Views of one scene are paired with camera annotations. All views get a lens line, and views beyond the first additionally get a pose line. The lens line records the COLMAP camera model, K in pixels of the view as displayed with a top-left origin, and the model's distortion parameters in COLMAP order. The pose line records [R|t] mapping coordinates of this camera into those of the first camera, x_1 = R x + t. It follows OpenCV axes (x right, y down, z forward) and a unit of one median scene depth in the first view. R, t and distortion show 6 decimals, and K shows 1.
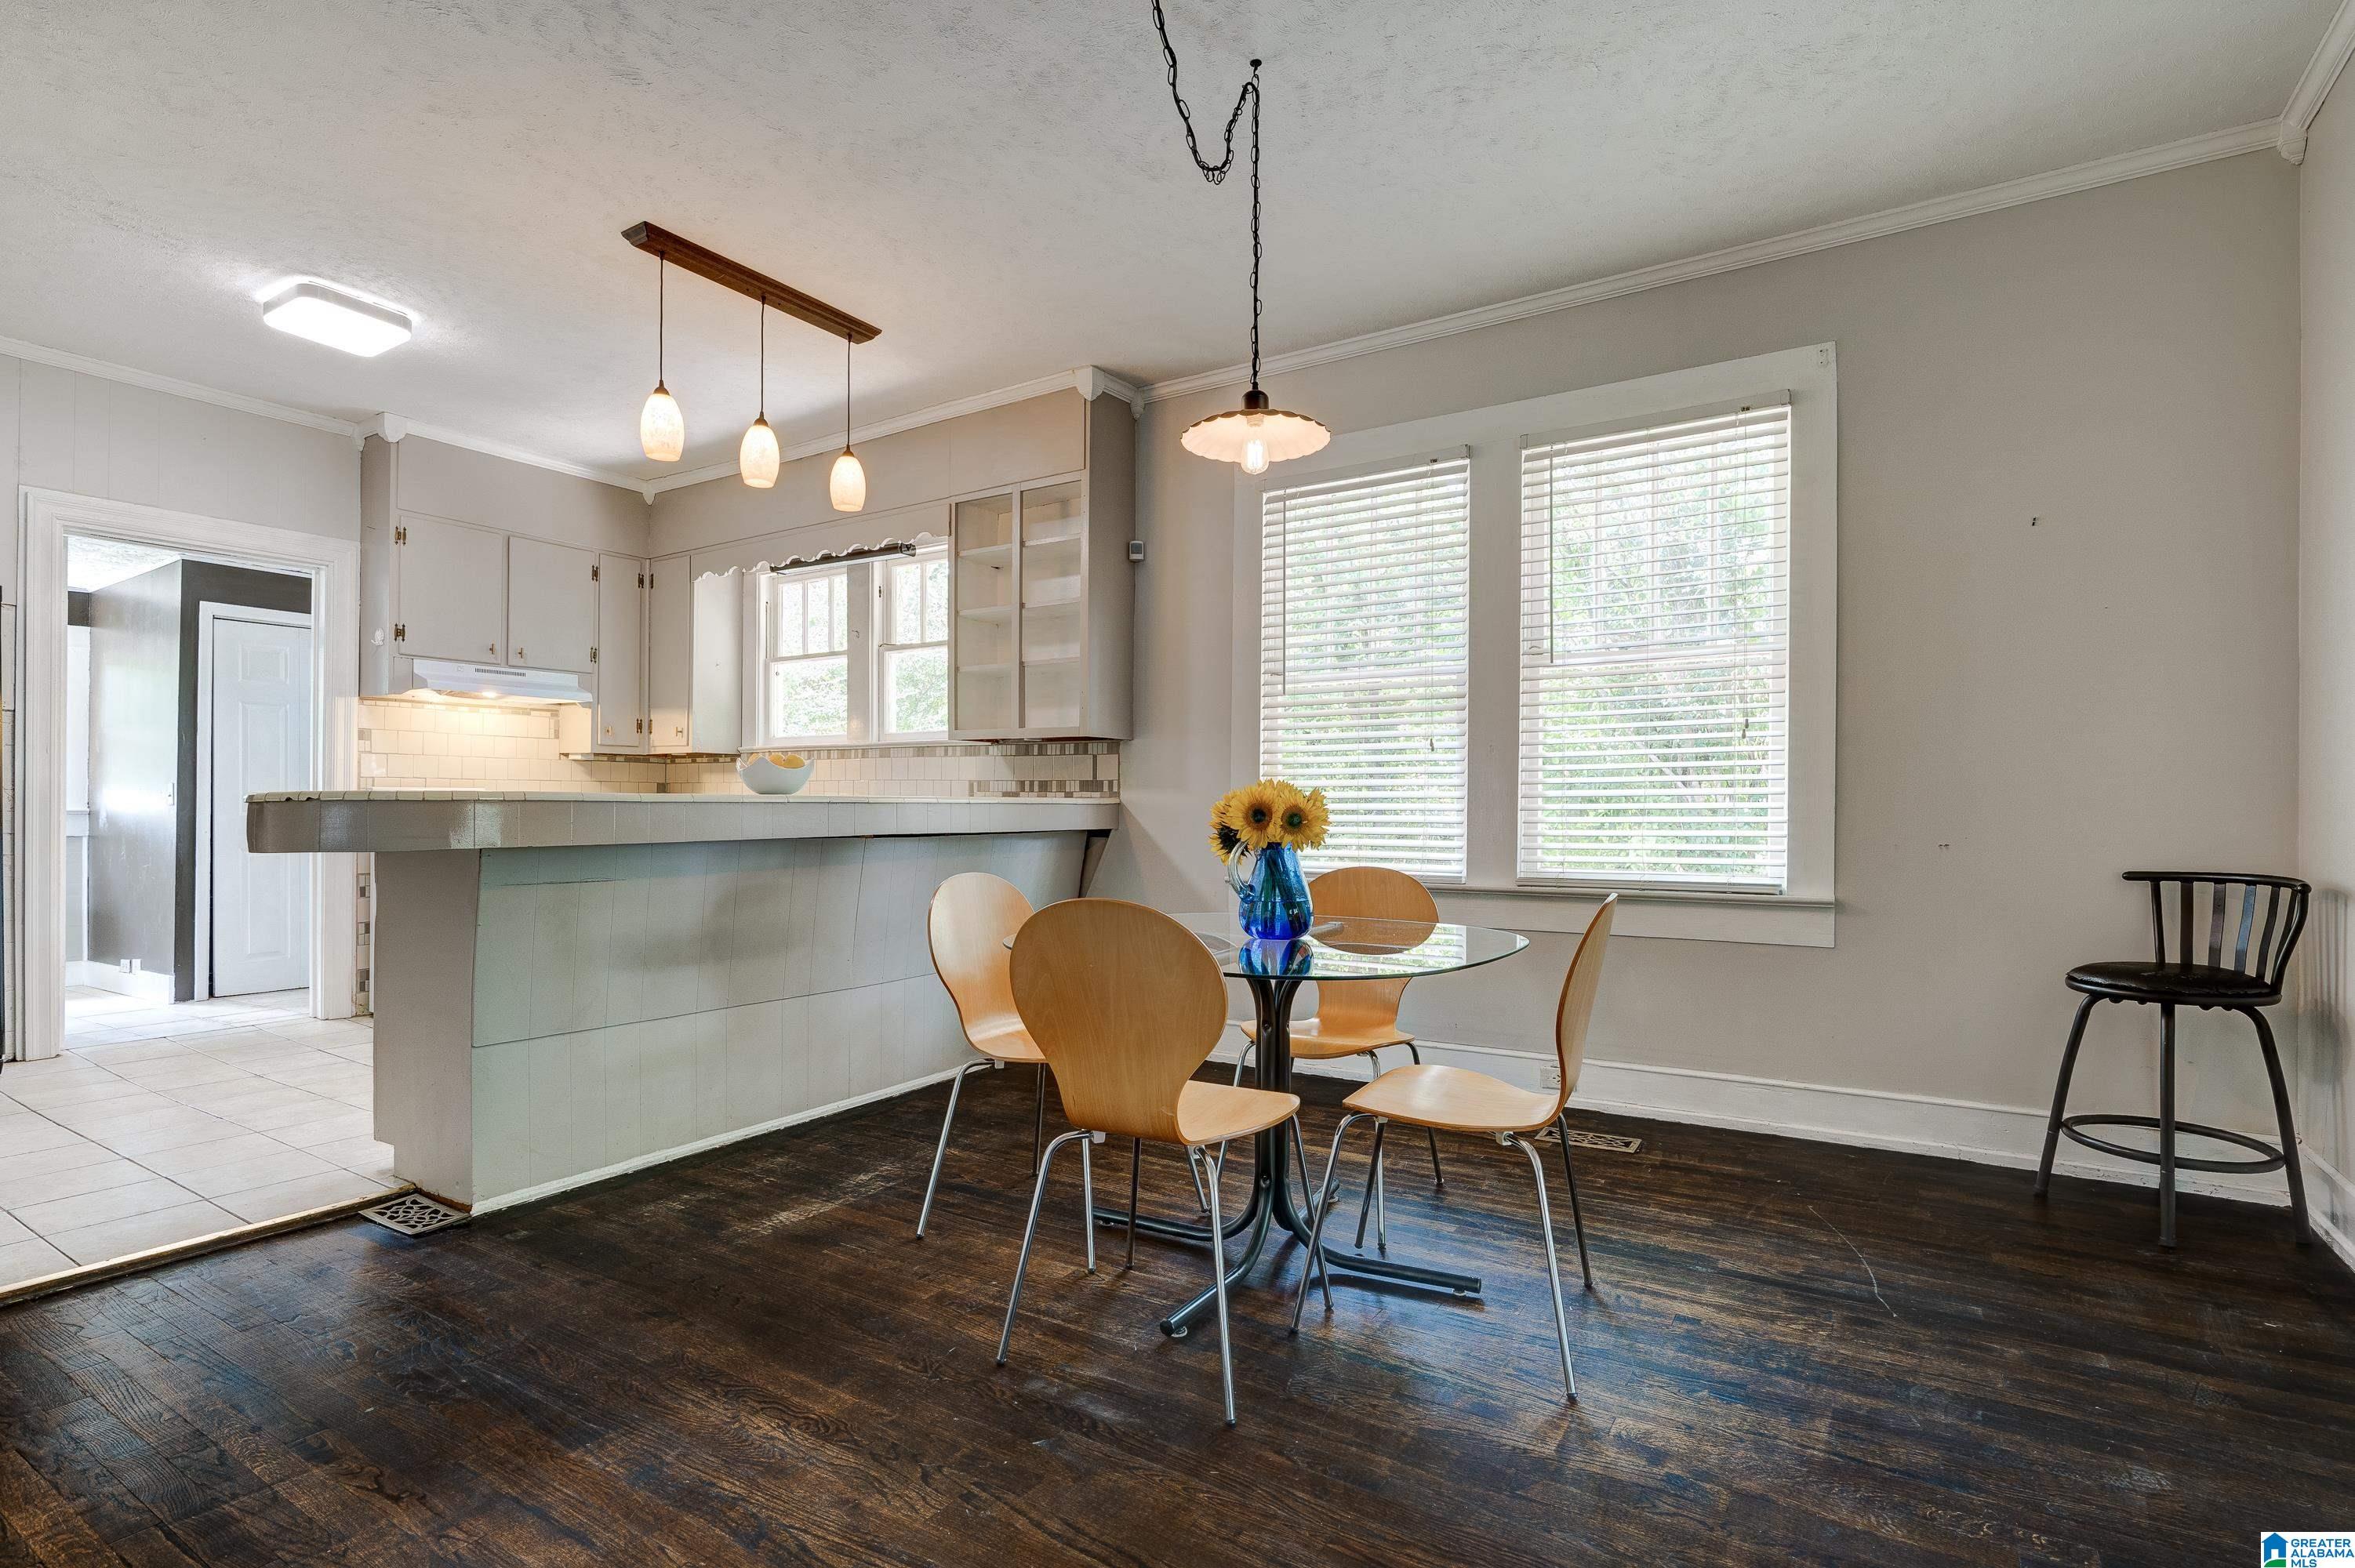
lens RADIAL K [[1129.2, 0, 1177.5], [0, 1129.2, 784.0], [0, 0, 1]] dist [-0.002568, -0.000440]
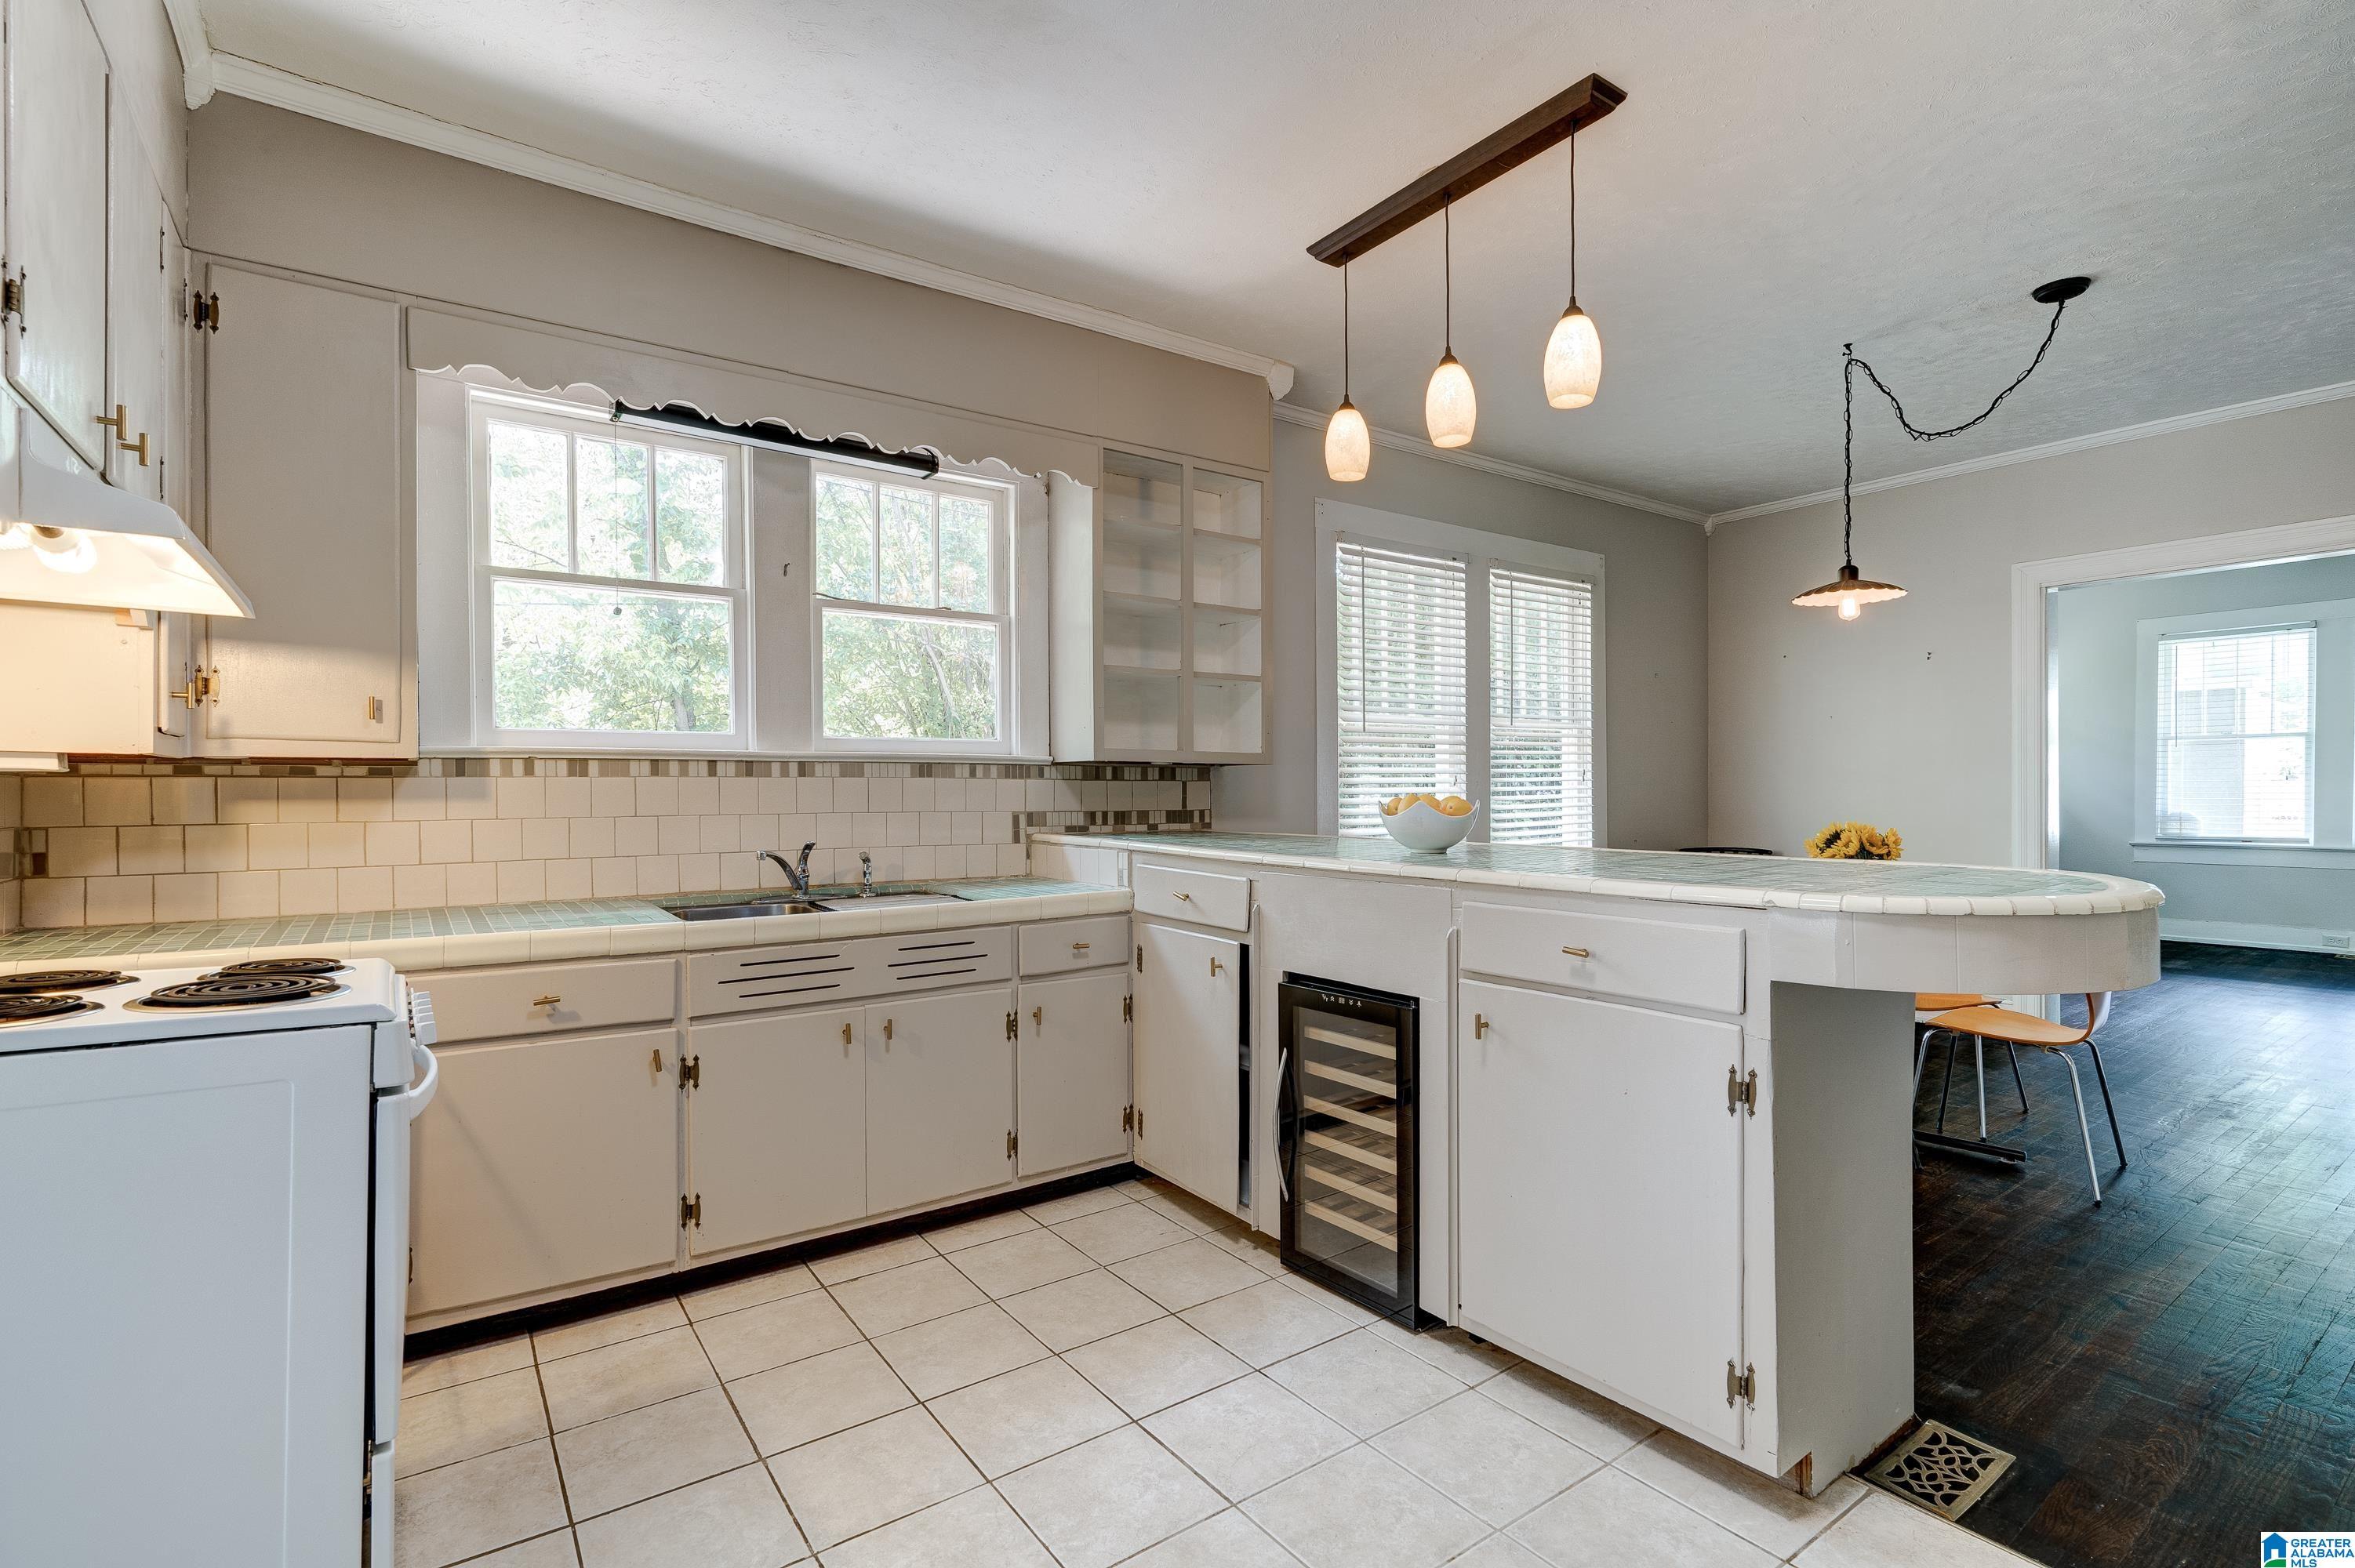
lens RADIAL K [[1081.1, 0, 1177.5], [0, 1081.1, 784.0], [0, 0, 1]] dist [-0.000737, 0.000268]
pose [[0.371427, -0.005174, 0.928448, -0.852881], [-0.010599, 0.999896, 0.009813, -0.031765], [-0.928402, -0.013485, 0.371333, 0.685498]]
